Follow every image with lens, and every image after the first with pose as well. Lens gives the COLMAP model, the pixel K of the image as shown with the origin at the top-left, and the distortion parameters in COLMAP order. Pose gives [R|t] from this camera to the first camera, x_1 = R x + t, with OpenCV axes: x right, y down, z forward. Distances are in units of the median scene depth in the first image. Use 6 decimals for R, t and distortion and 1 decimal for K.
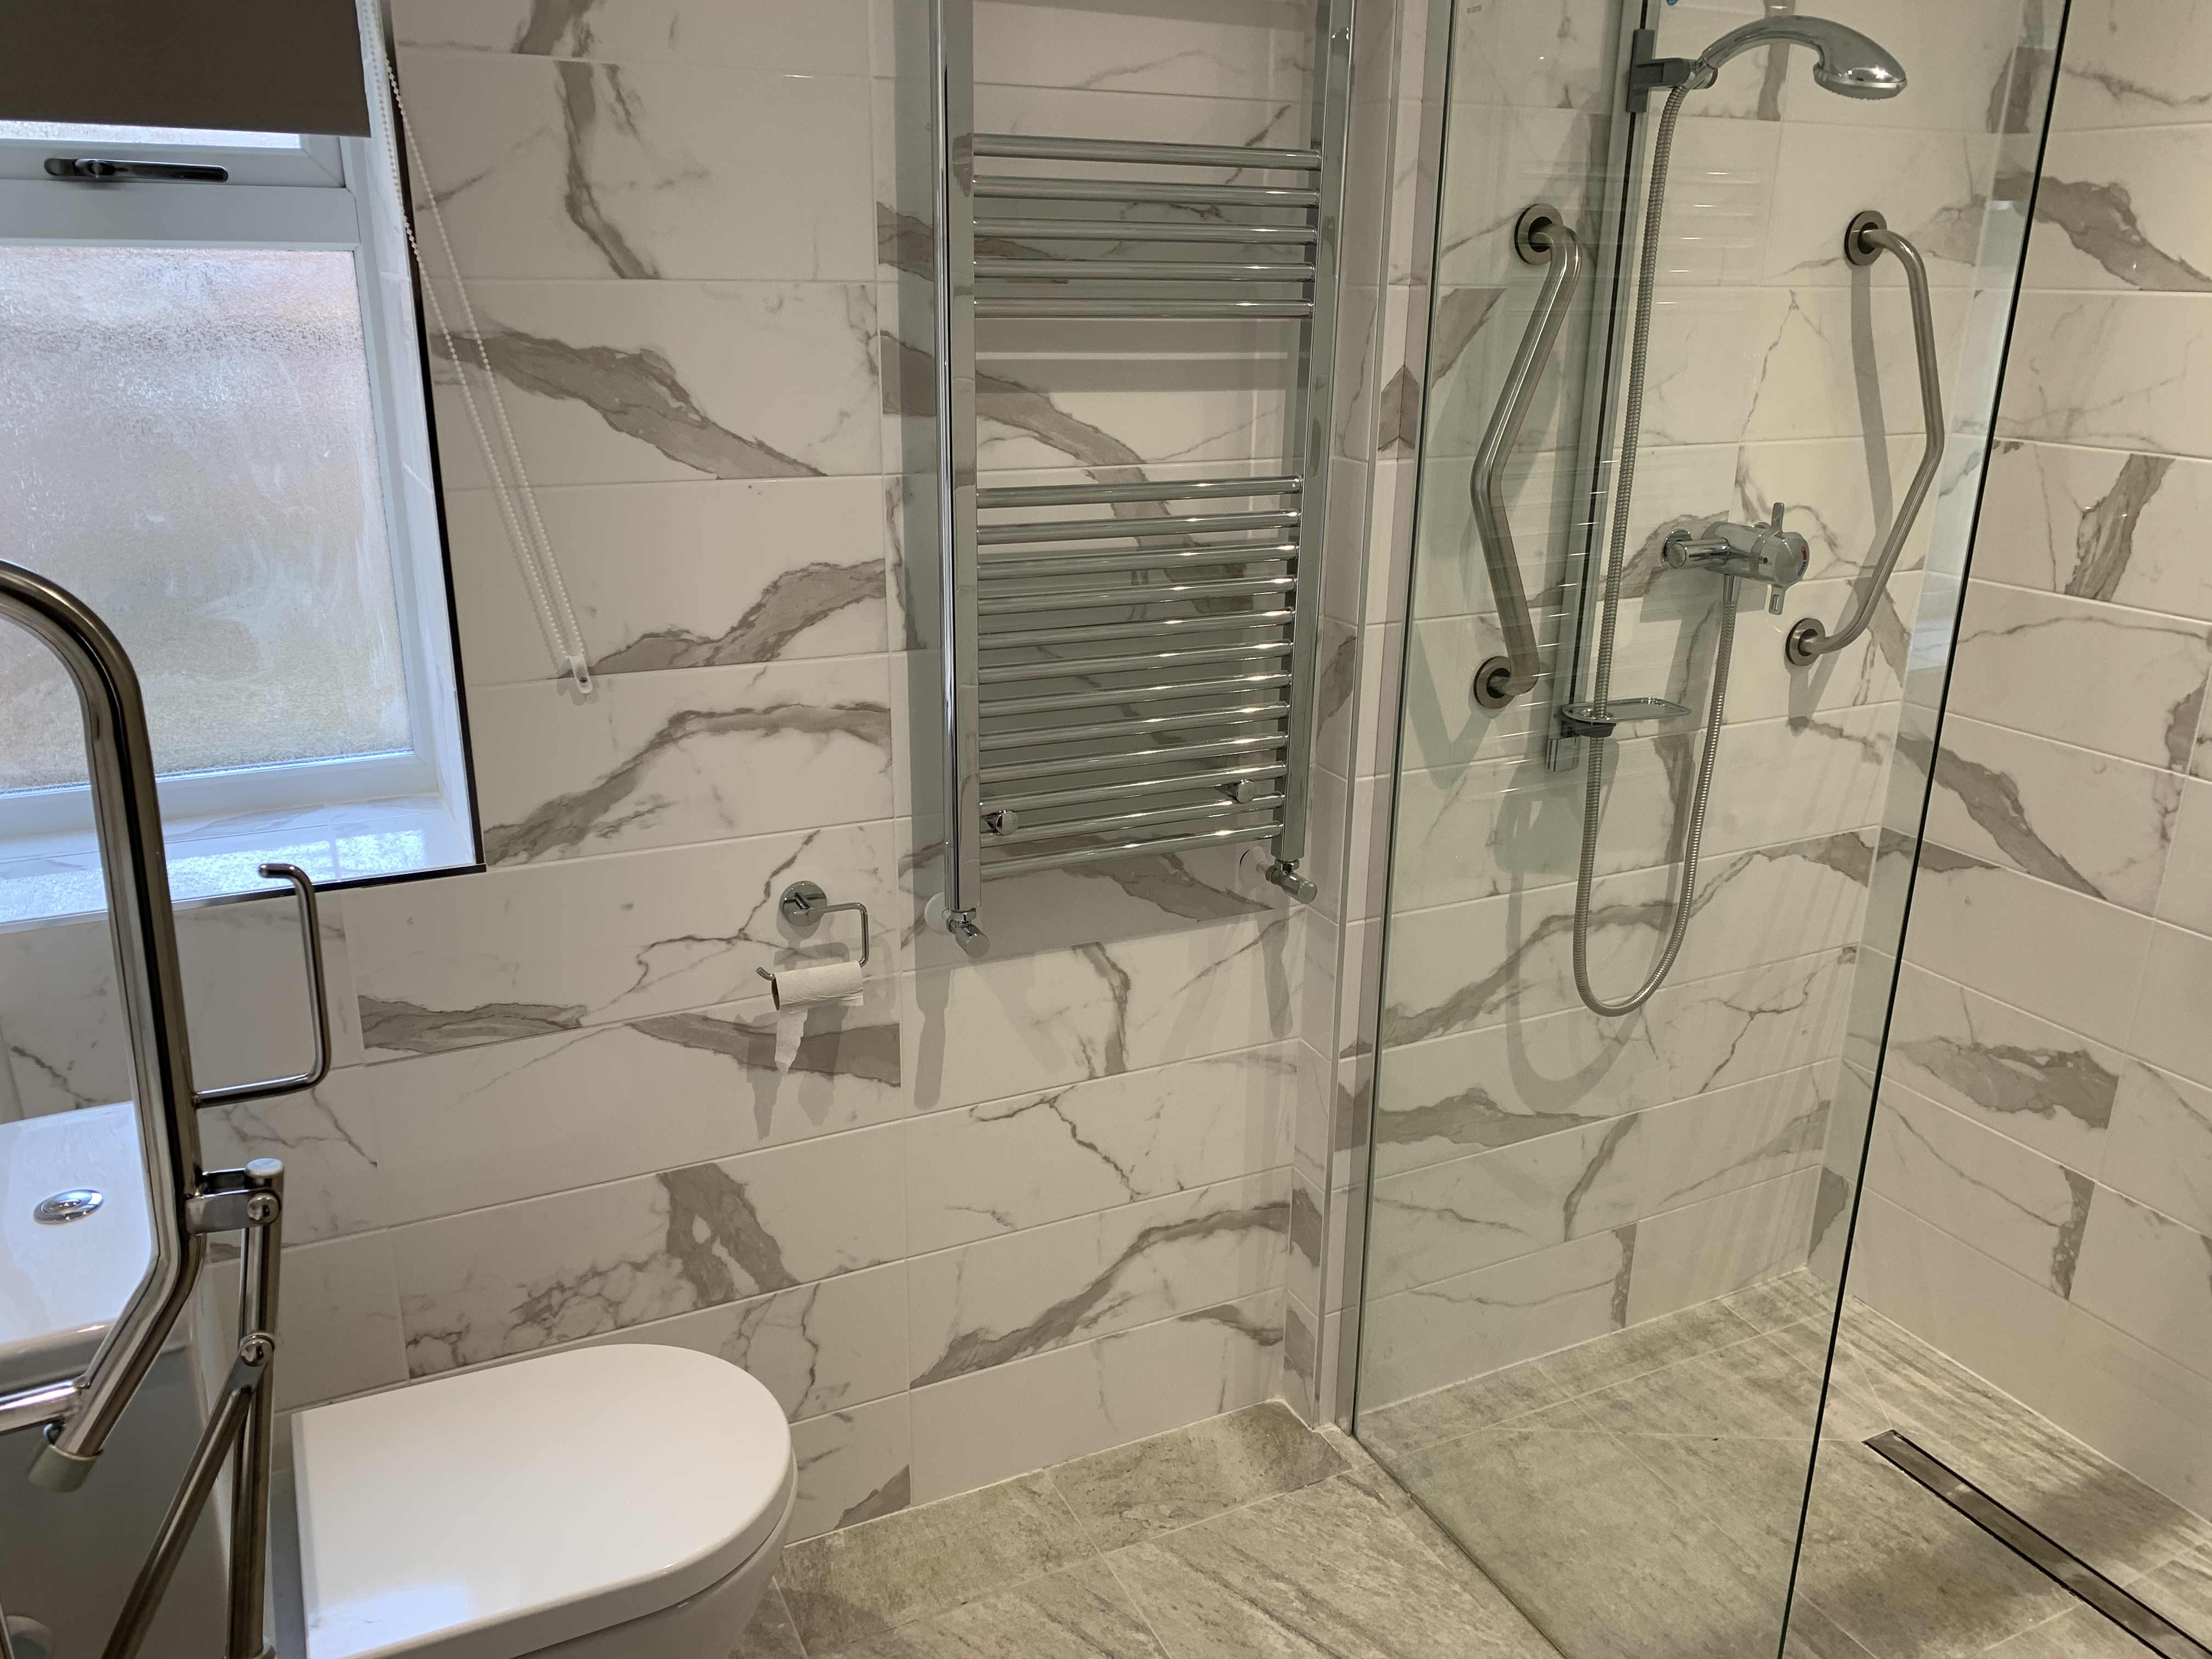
lens RADIAL K [[1664.6, 0, 1109.7], [0, 1664.6, 824.3], [0, 0, 1]] dist [0.005605, -0.029725]
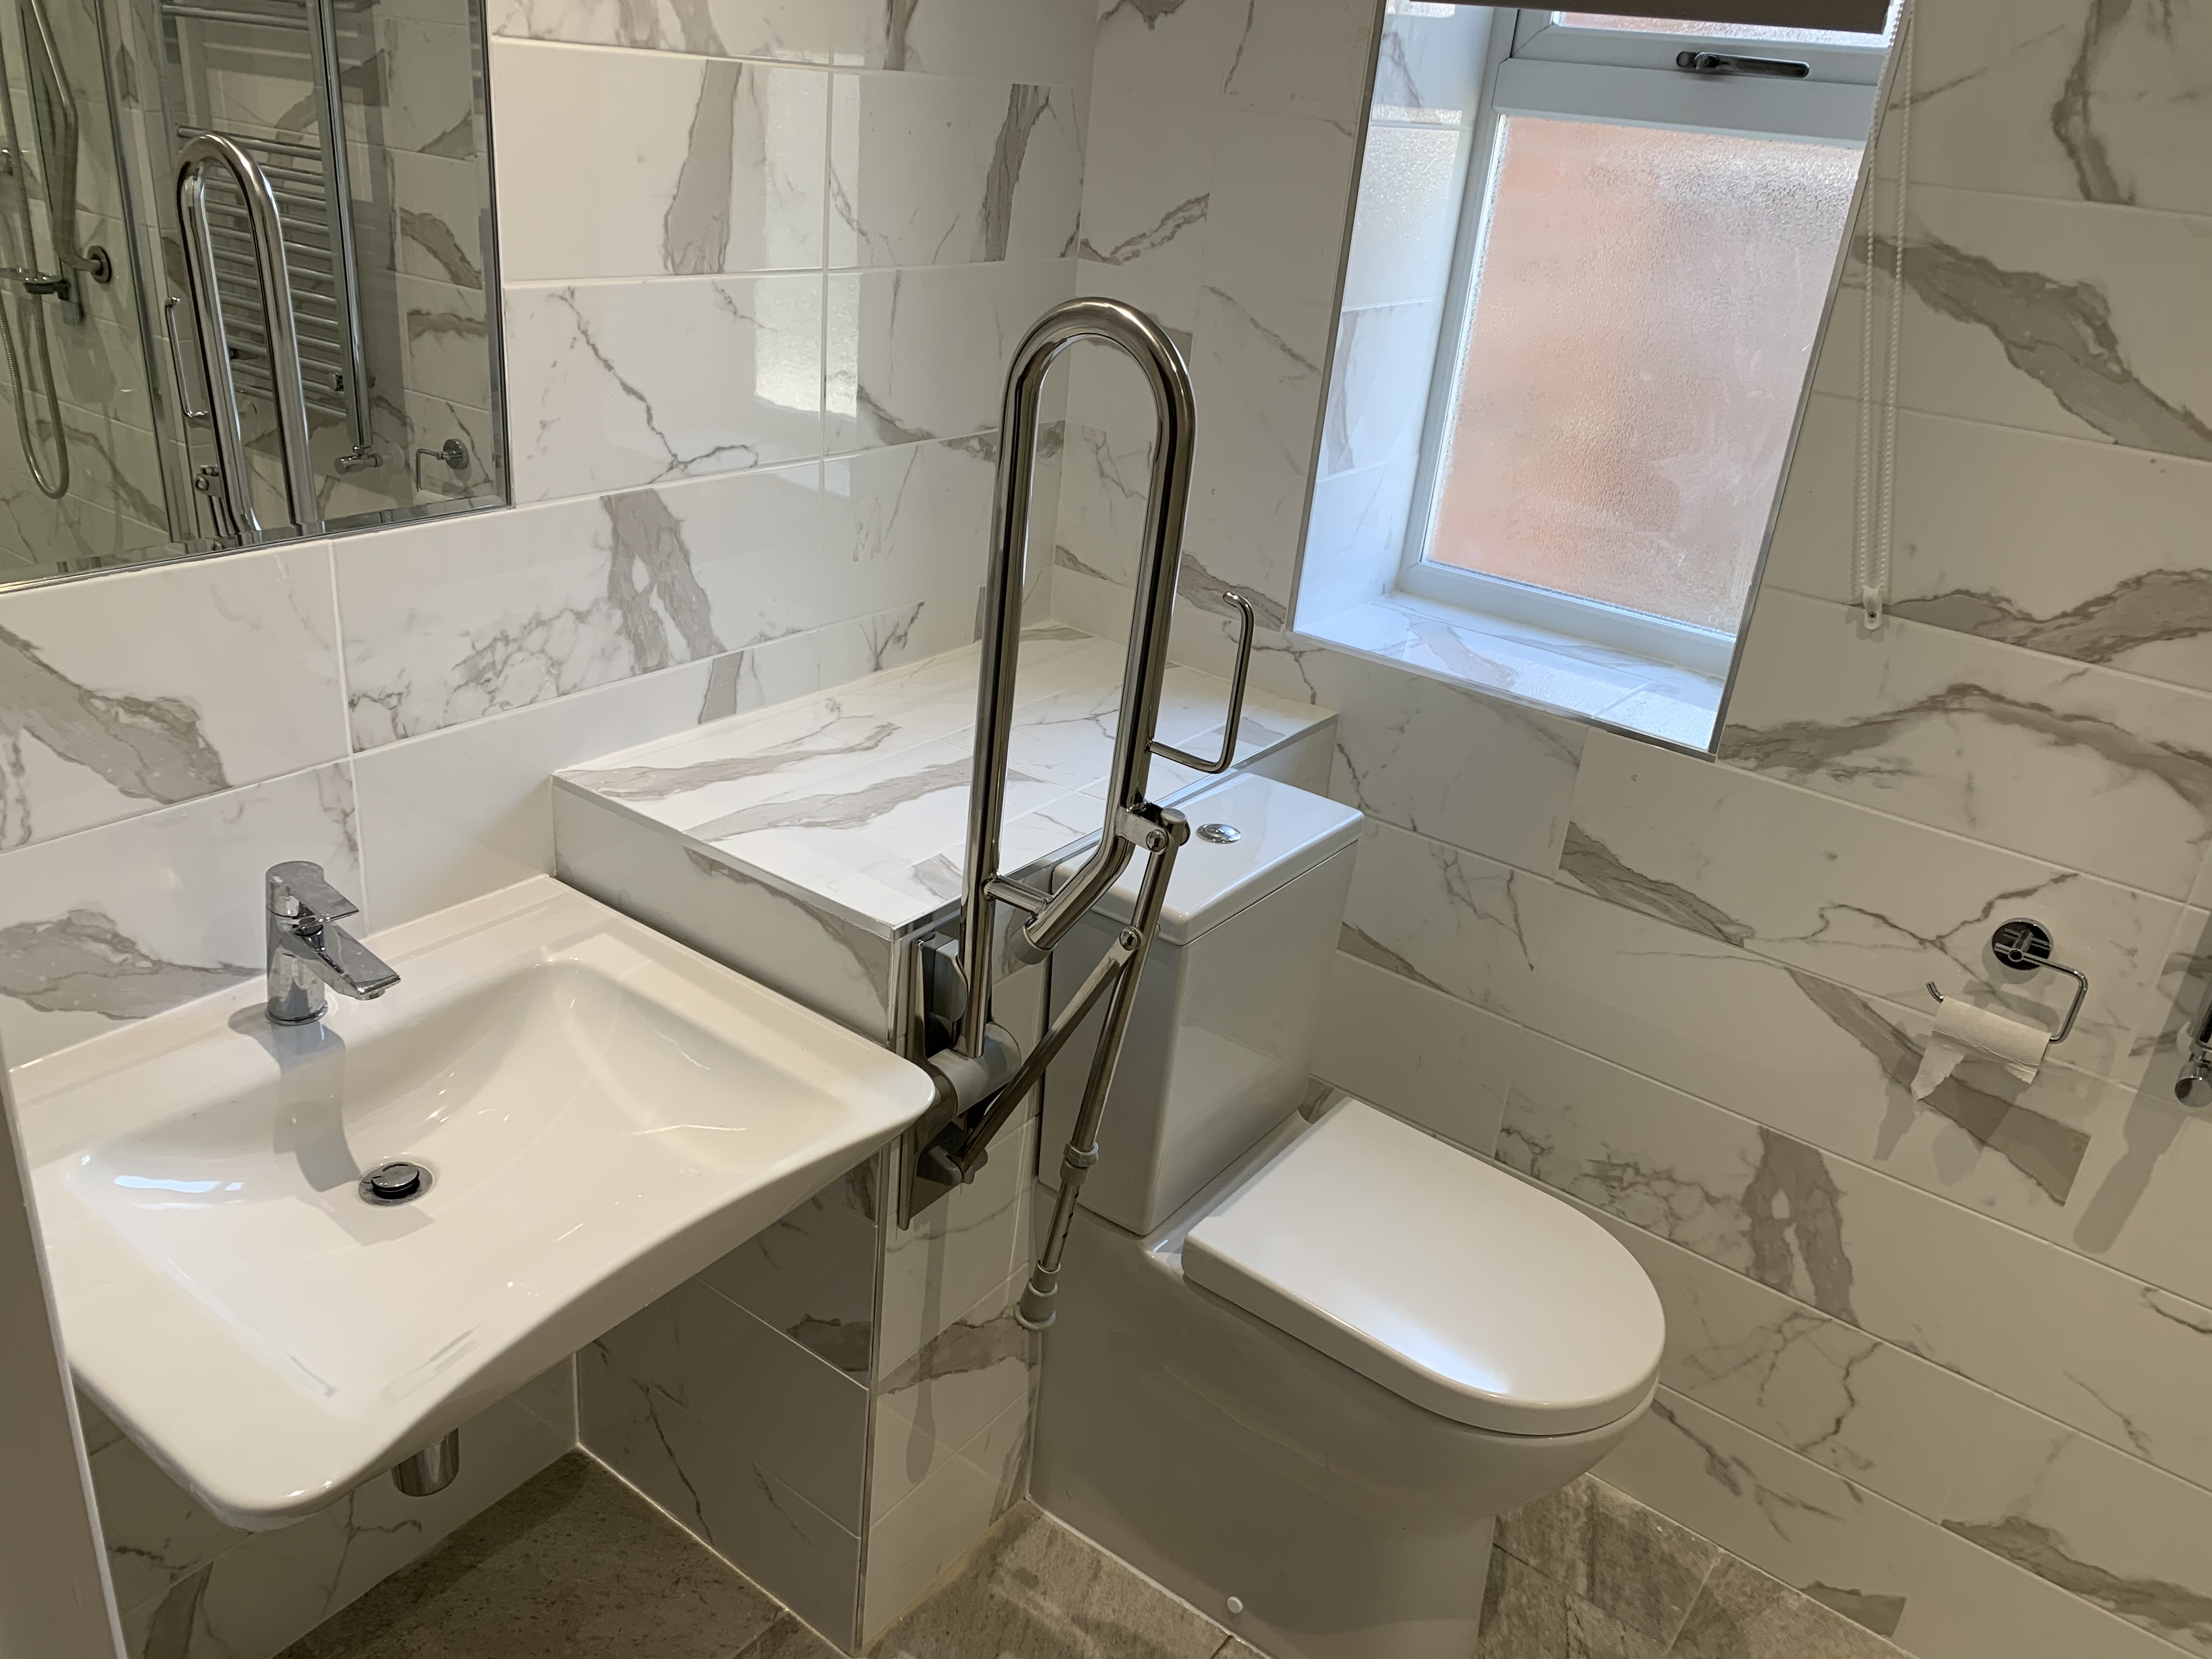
lens RADIAL K [[1664.6, 0, 1100.1], [0, 1664.6, 829.7], [0, 0, 1]] dist [0.005605, -0.029725]
pose [[0.432710, 0.387090, -0.814201, 0.301971], [-0.356092, 0.903079, 0.240098, -0.044457], [0.828227, 0.186038, 0.528611, 0.143934]]
